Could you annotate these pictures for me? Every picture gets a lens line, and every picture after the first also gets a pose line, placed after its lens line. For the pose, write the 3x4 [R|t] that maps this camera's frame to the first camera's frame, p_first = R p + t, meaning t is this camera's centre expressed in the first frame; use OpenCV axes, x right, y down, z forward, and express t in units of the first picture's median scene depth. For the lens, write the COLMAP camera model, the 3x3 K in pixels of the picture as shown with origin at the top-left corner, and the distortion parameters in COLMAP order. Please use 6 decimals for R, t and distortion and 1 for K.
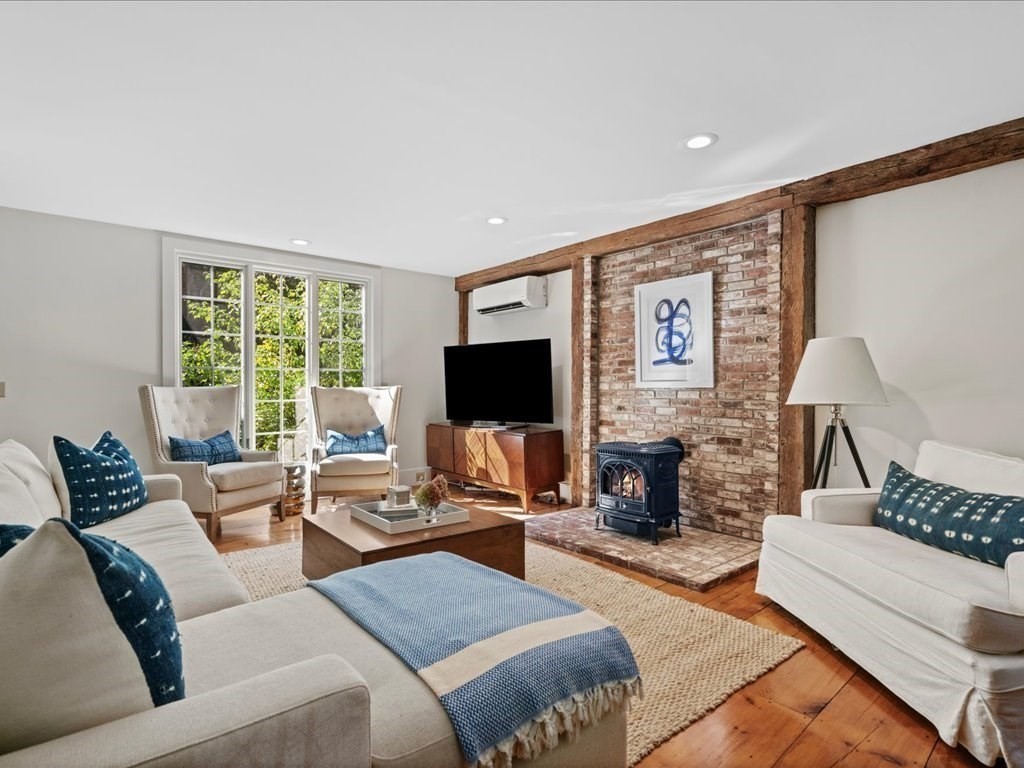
lens RADIAL K [[520.3, 0, 514.4], [0, 520.3, 384.1], [0, 0, 1]] dist [-0.003267, 0.005039]
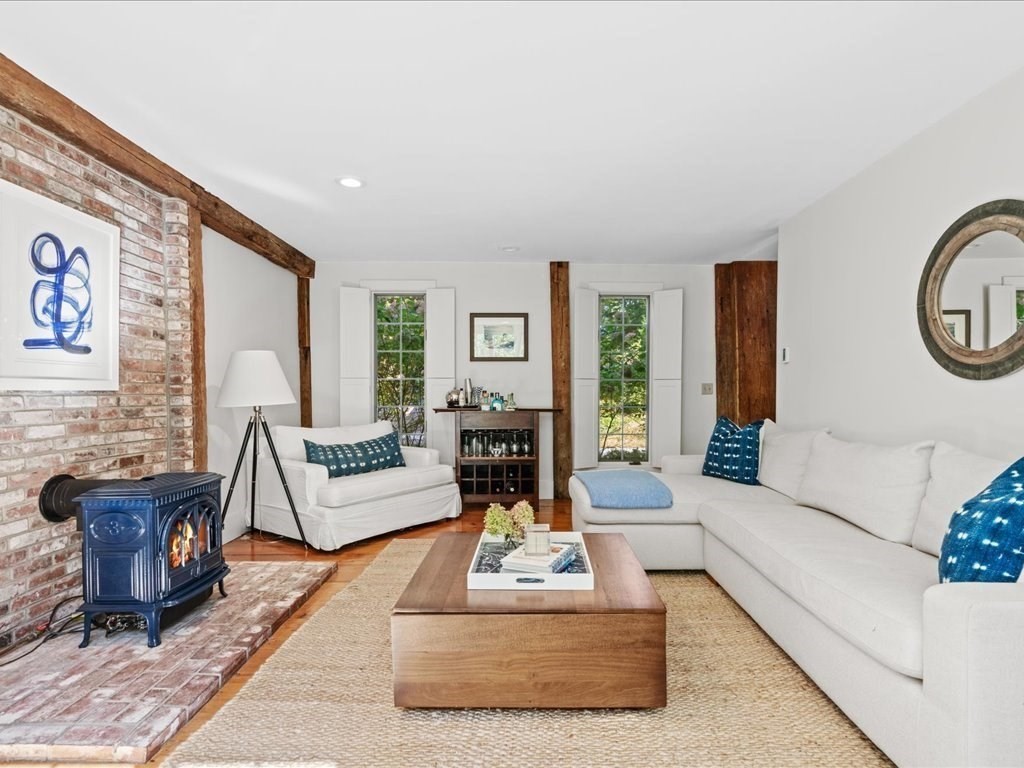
lens RADIAL K [[538.8, 0, 529.2], [0, 538.8, 402.4], [0, 0, 1]] dist [-0.001130, -0.000453]
pose [[-0.784568, -0.008429, 0.619985, -0.517796], [-0.001424, 0.999929, 0.011791, 0.013370], [-0.620041, 0.008368, -0.784525, 1.222457]]
